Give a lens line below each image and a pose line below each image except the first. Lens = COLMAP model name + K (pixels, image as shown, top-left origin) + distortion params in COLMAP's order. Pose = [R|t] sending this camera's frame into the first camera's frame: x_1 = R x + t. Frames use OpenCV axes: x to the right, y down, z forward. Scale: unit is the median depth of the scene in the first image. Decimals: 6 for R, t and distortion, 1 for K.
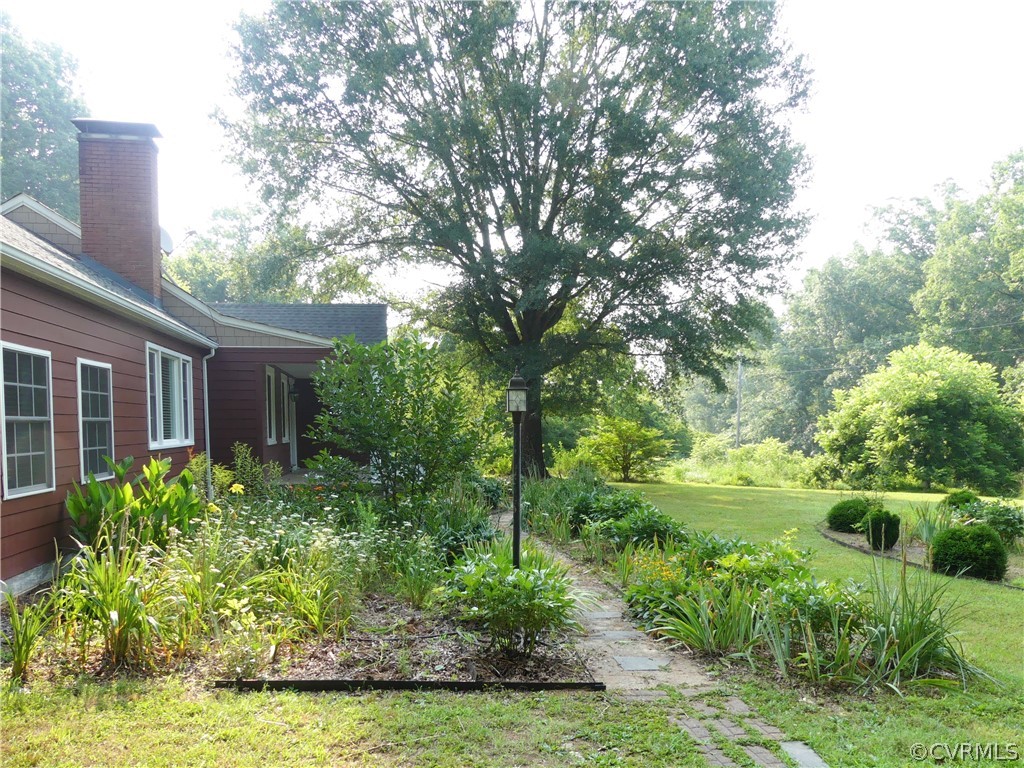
lens RADIAL K [[817.9, 0, 512.3], [0, 817.9, 479.1], [0, 0, 1]] dist [-0.000904, -0.015745]
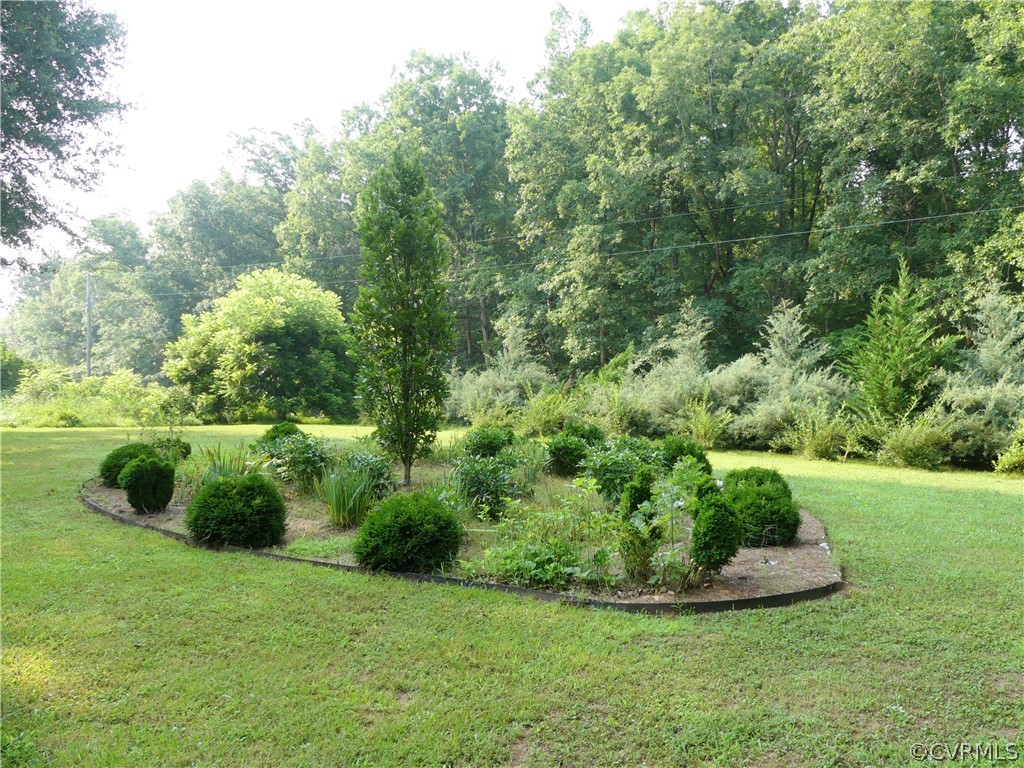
lens RADIAL K [[761.7, 0, 512.0], [0, 761.7, 384.0], [0, 0, 1]] dist [0.003514, 0.001134]
pose [[0.763477, -0.020310, 0.645516, 0.120604], [0.042508, 0.998918, -0.018847, -0.001056], [-0.644435, 0.041829, 0.763515, 0.121081]]
